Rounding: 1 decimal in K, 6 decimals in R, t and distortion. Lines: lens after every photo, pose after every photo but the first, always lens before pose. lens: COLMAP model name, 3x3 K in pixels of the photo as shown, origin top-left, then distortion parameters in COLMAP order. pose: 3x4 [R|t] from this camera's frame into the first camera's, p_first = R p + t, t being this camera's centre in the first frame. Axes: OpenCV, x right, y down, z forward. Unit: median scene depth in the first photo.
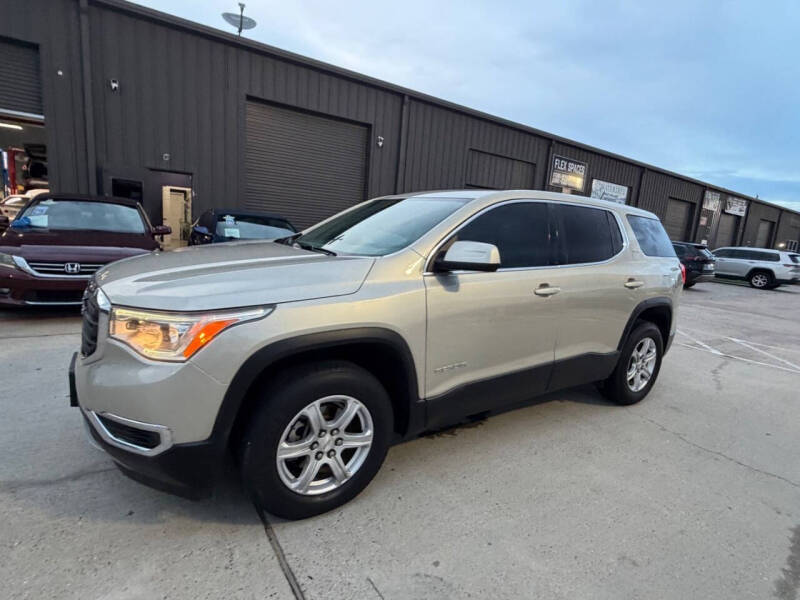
lens RADIAL K [[409.2, 0, 398.8], [0, 409.2, 301.3], [0, 0, 1]] dist [-0.000403, -0.000927]
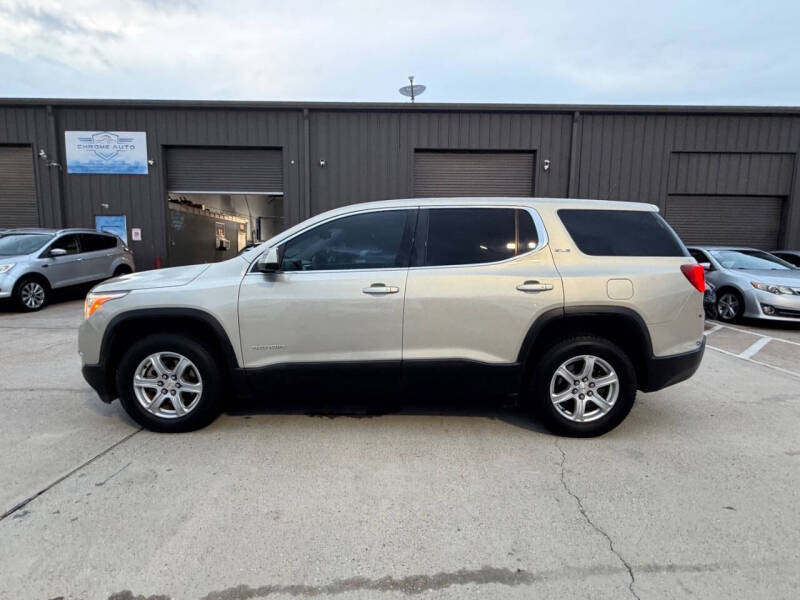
lens RADIAL K [[409.2, 0, 397.7], [0, 409.2, 300.5], [0, 0, 1]] dist [-0.000403, -0.000927]
pose [[0.824937, -0.000504, -0.565224, 0.823647], [-0.047876, 0.996344, -0.070763, 0.061601], [0.563193, 0.085436, 0.821897, 0.120108]]
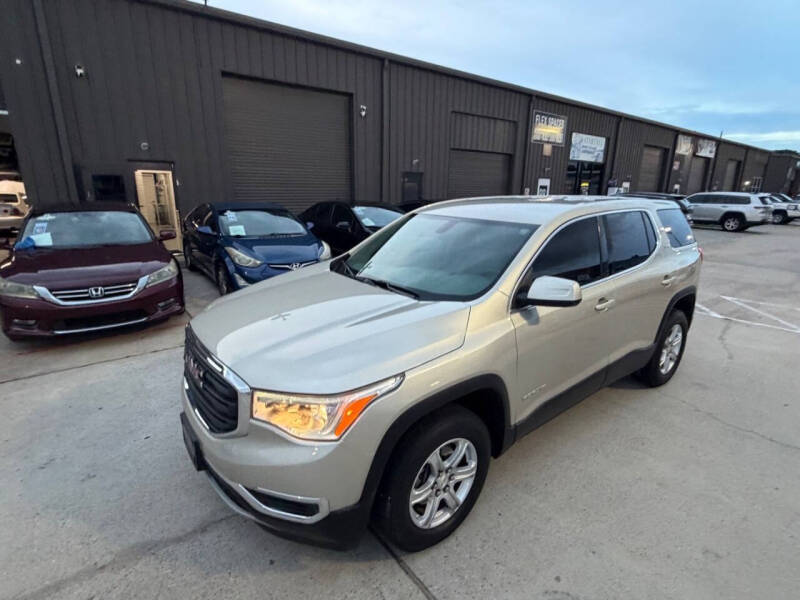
lens RADIAL K [[409.2, 0, 398.4], [0, 409.2, 298.8], [0, 0, 1]] dist [-0.000403, -0.000927]
pose [[0.995428, -0.080276, 0.051749, -0.186085], [0.074935, 0.992363, 0.097986, -0.151513], [-0.059220, -0.093660, 0.993841, -0.022174]]
